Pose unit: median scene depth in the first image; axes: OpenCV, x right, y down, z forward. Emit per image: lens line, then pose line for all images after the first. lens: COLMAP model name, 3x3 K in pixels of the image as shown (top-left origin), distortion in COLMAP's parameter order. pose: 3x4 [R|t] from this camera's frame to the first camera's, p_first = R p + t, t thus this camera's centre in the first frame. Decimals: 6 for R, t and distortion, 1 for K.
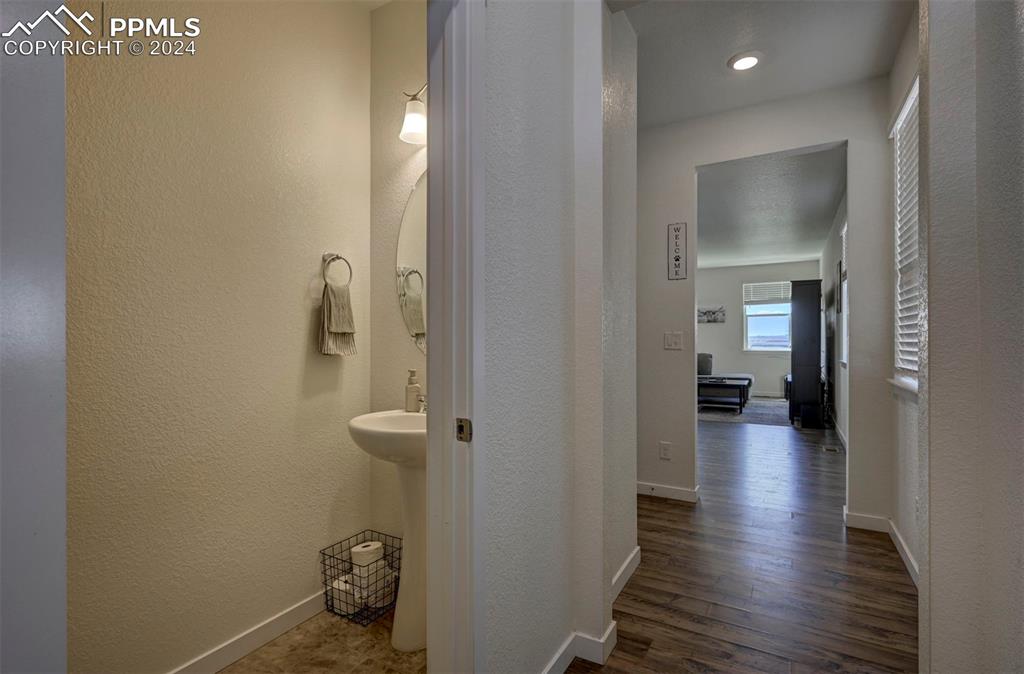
lens RADIAL K [[487.9, 0, 512.0], [0, 487.9, 337.0], [0, 0, 1]] dist [-0.000600, 0.000644]
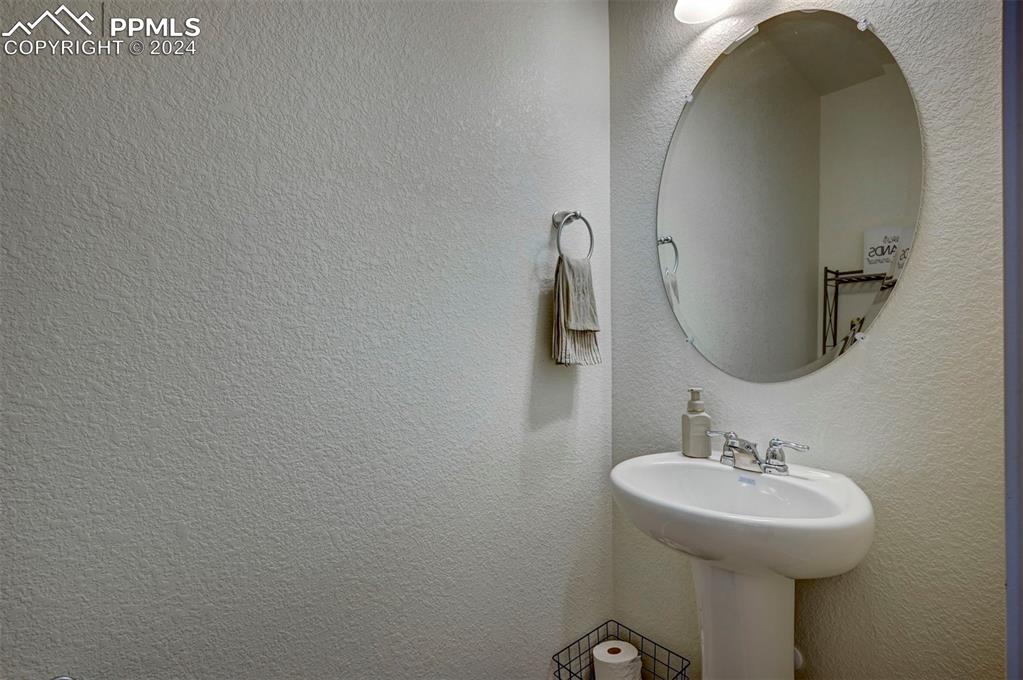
lens RADIAL K [[450.8, 0, 515.6], [0, 450.8, 342.1], [0, 0, 1]] dist [0.001587, -0.000022]
pose [[0.956215, -0.005389, -0.292615, -0.260258], [0.007478, 0.999954, 0.006021, 0.002467], [0.292569, -0.007946, 0.956211, 0.397222]]
